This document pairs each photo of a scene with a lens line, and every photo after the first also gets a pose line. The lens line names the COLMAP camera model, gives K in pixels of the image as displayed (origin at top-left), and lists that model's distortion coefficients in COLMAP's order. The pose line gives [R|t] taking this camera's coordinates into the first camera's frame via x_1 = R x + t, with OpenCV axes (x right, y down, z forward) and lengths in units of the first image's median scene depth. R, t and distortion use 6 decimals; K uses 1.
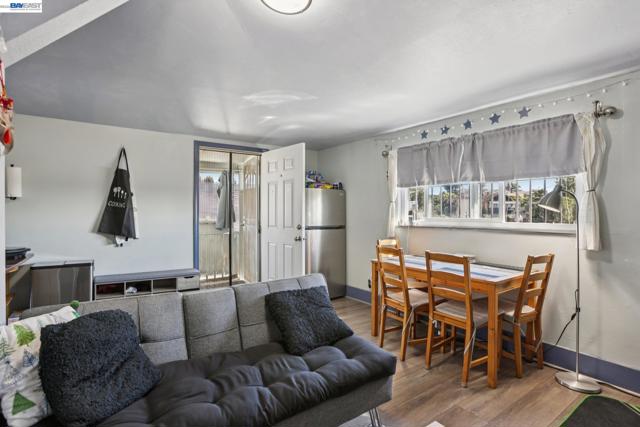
lens RADIAL K [[320.9, 0, 320.0], [0, 320.9, 213.5], [0, 0, 1]] dist [-0.002756, -0.000373]
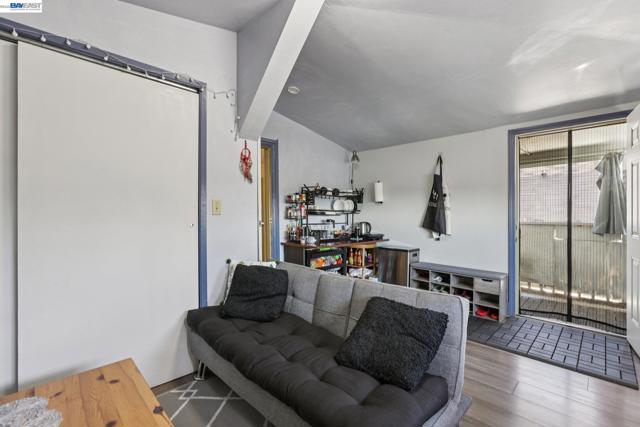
lens RADIAL K [[297.0, 0, 320.0], [0, 297.0, 213.5], [0, 0, 1]] dist [-0.001589, -0.000060]
pose [[0.170773, 0.002429, -0.985307, 0.372136], [-0.003169, 0.999993, 0.001916, 0.003607], [0.985305, 0.002795, 0.170780, 0.386042]]
